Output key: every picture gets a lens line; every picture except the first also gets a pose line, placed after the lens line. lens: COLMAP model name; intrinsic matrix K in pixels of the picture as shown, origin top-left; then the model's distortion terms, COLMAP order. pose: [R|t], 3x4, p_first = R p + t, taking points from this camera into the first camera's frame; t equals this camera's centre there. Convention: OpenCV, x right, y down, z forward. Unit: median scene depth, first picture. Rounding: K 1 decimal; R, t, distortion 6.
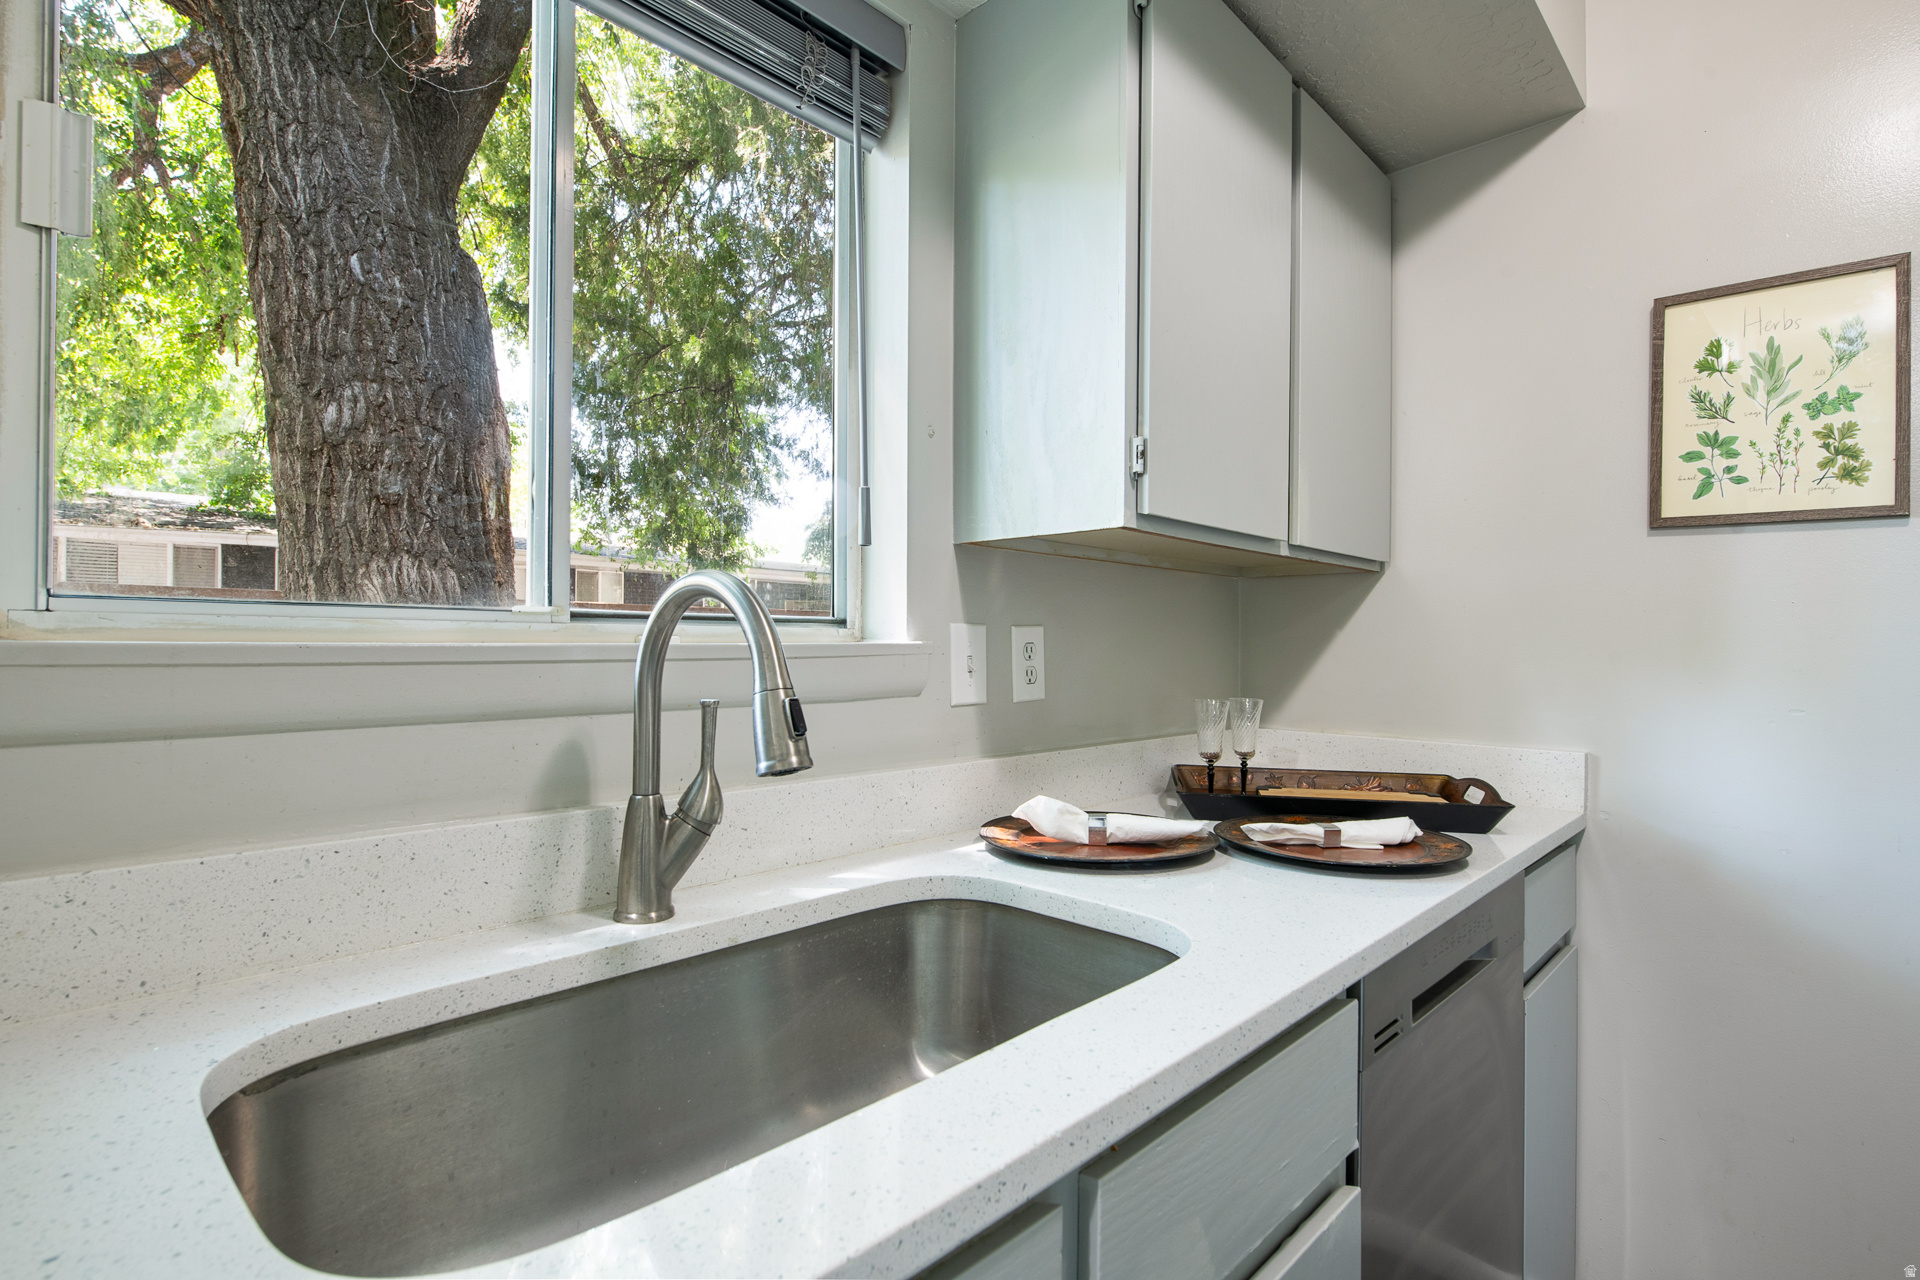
lens RADIAL K [[913.4, 0, 964.8], [0, 913.4, 645.5], [0, 0, 1]] dist [-0.004680, -0.000796]
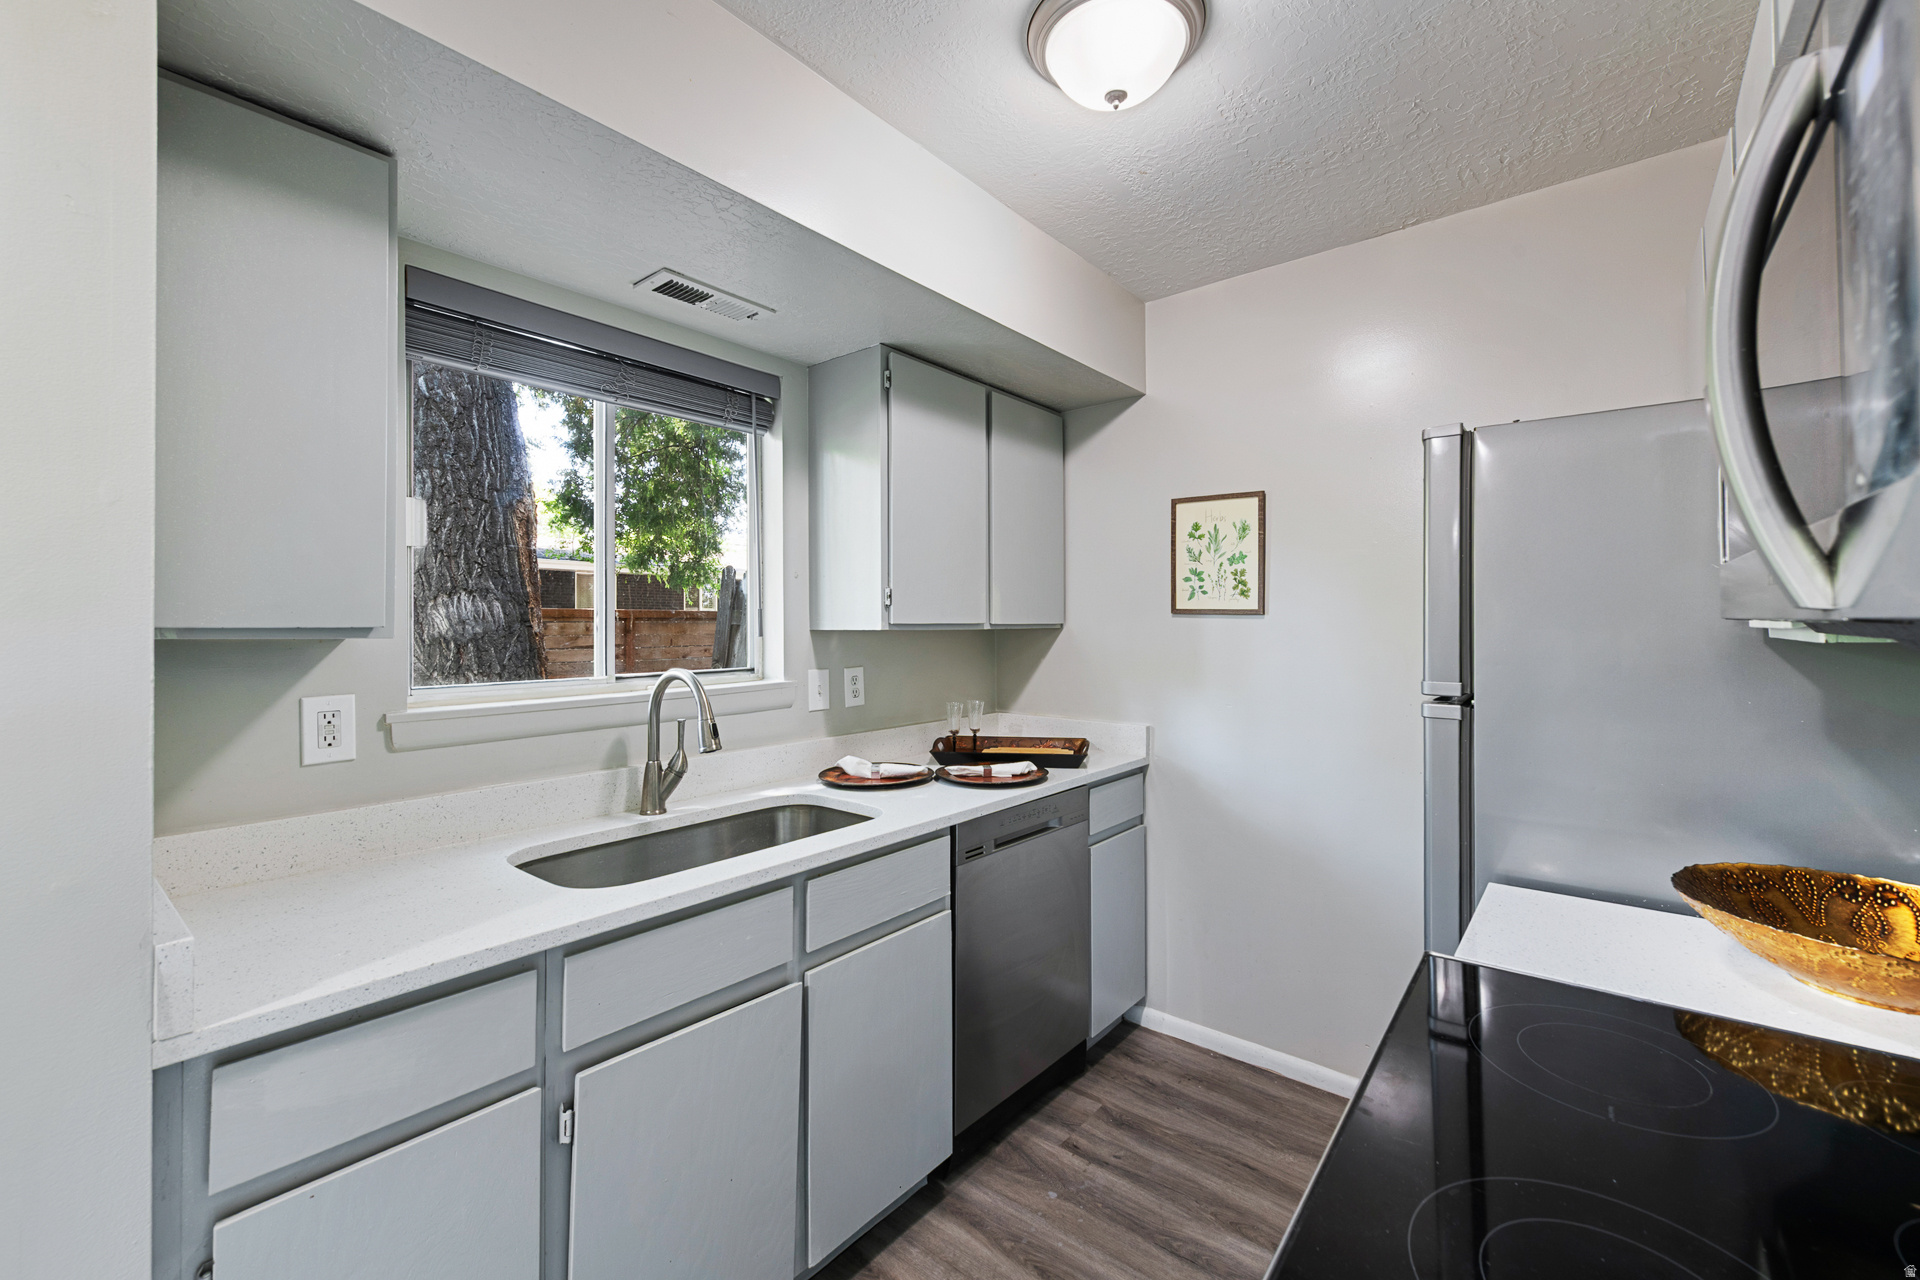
lens RADIAL K [[759.4, 0, 979.1], [0, 759.4, 627.9], [0, 0, 1]] dist [0.004328, -0.003550]
pose [[0.995880, -0.008011, 0.090328, 0.208317], [0.007720, 0.999964, 0.003572, -0.120064], [-0.090354, -0.002860, 0.995906, -0.687011]]
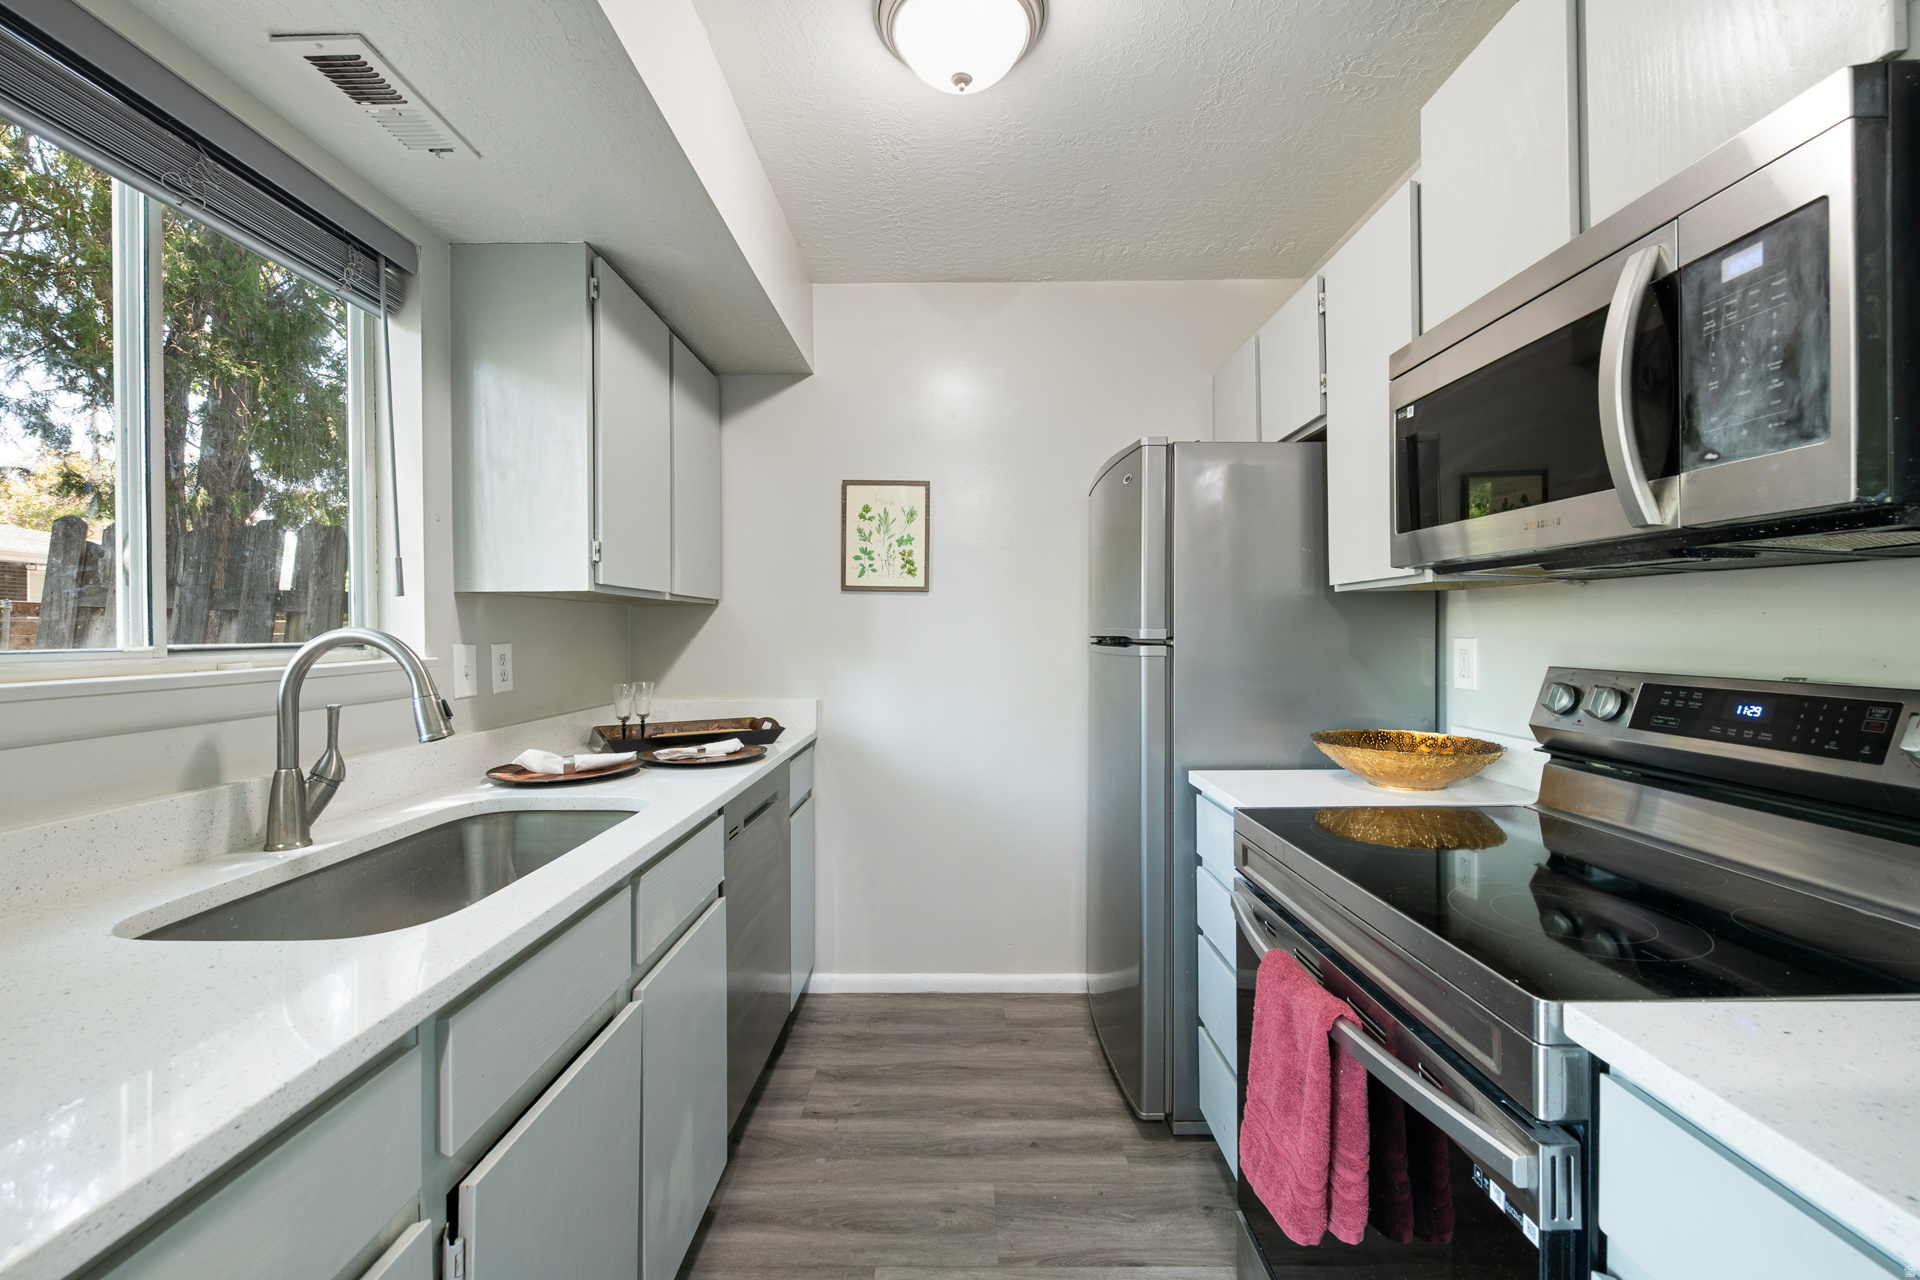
lens RADIAL K [[759.4, 0, 953.3], [0, 759.4, 642.6], [0, 0, 1]] dist [0.004328, -0.003550]
pose [[0.728979, -0.018867, 0.684276, -0.276426], [0.007242, 0.999777, 0.019850, -0.046864], [-0.684498, -0.009515, 0.728953, -0.487243]]
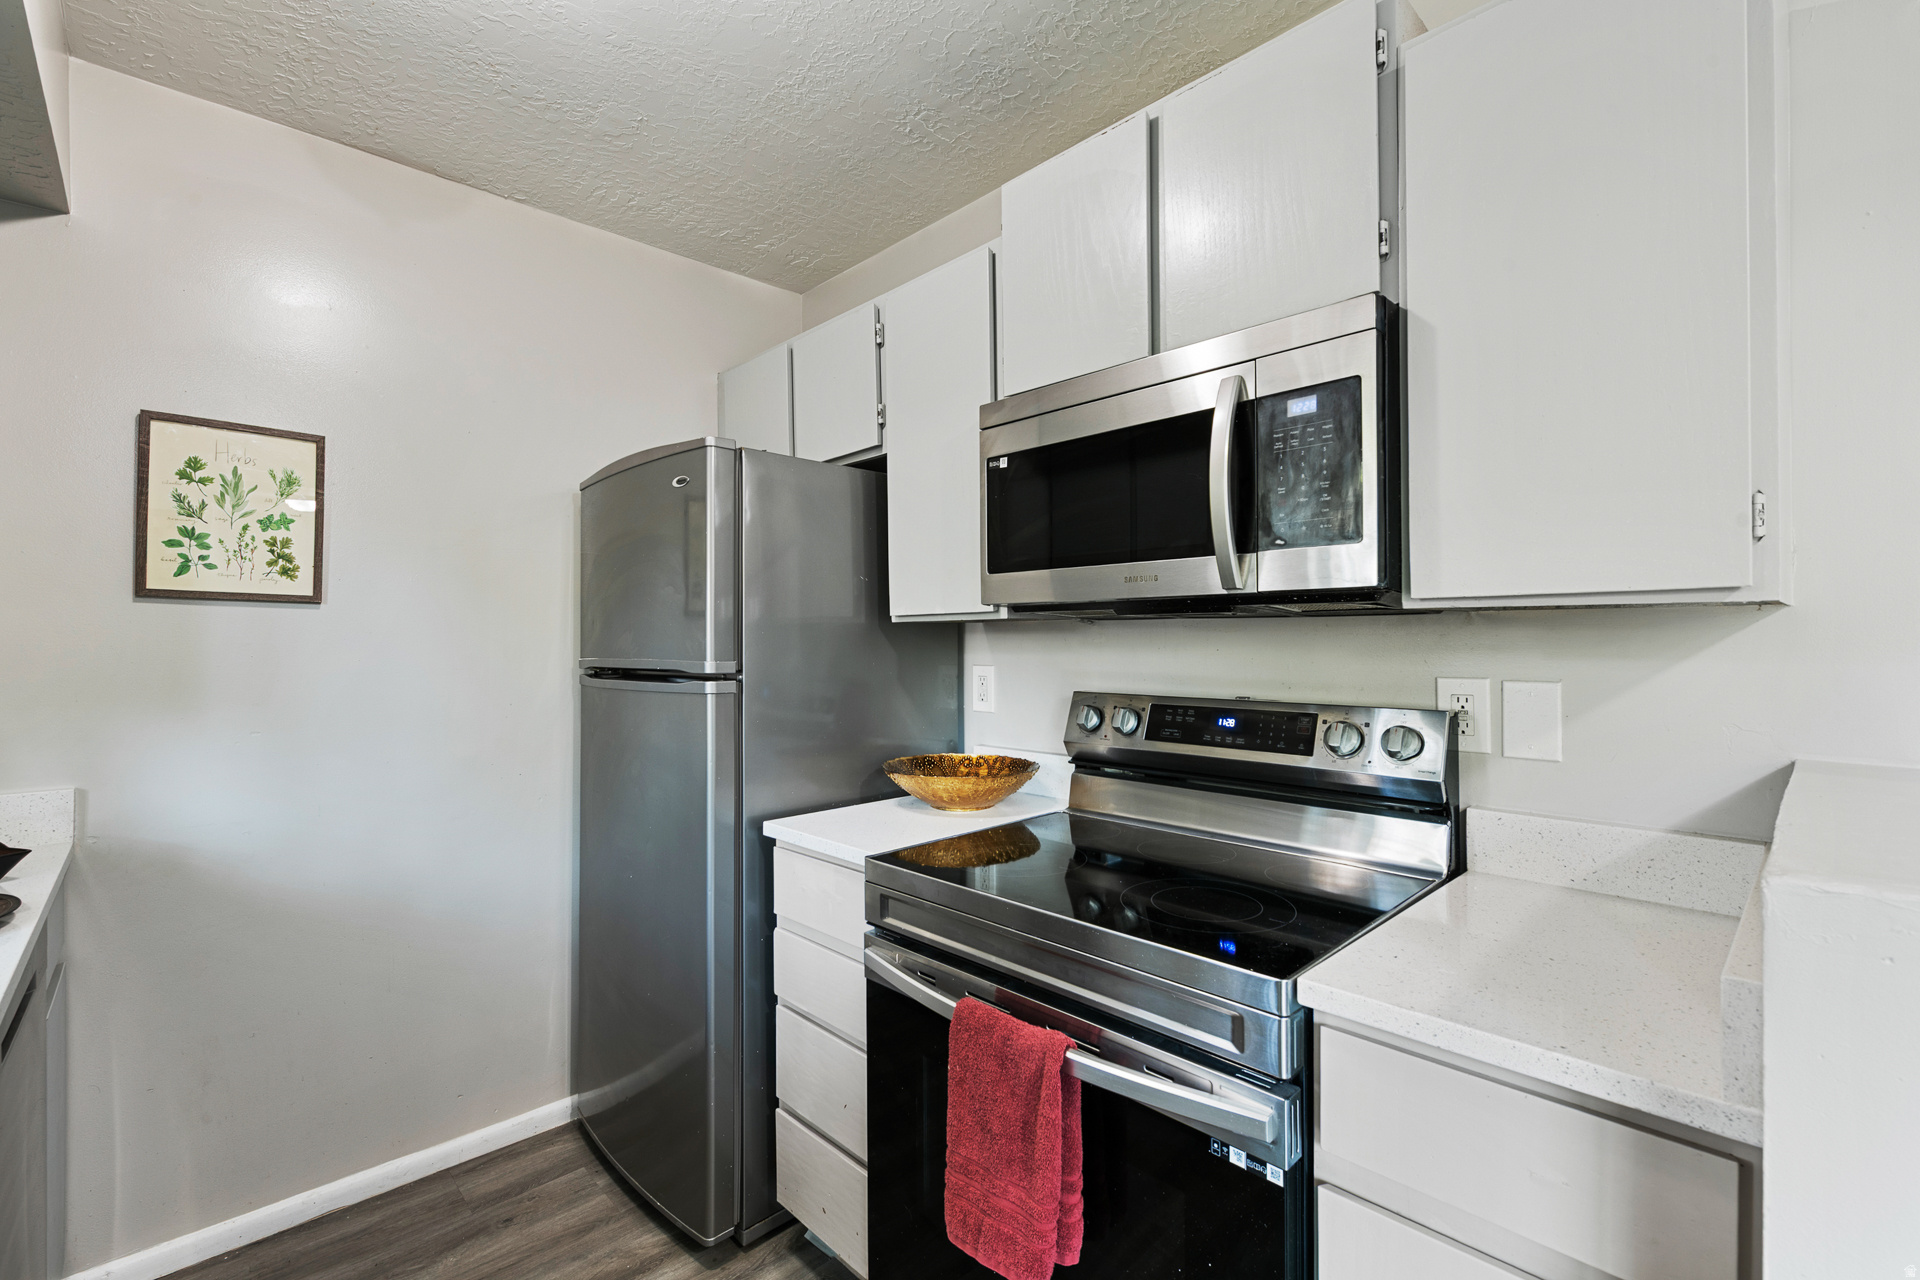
lens RADIAL K [[835.6, 0, 943.7], [0, 835.6, 643.7], [0, 0, 1]] dist [0.005293, -0.001328]
pose [[0.056997, -0.008037, 0.998342, -0.342362], [0.005029, 0.999957, 0.007762, -0.076671], [-0.998362, 0.004578, 0.057035, -0.157363]]
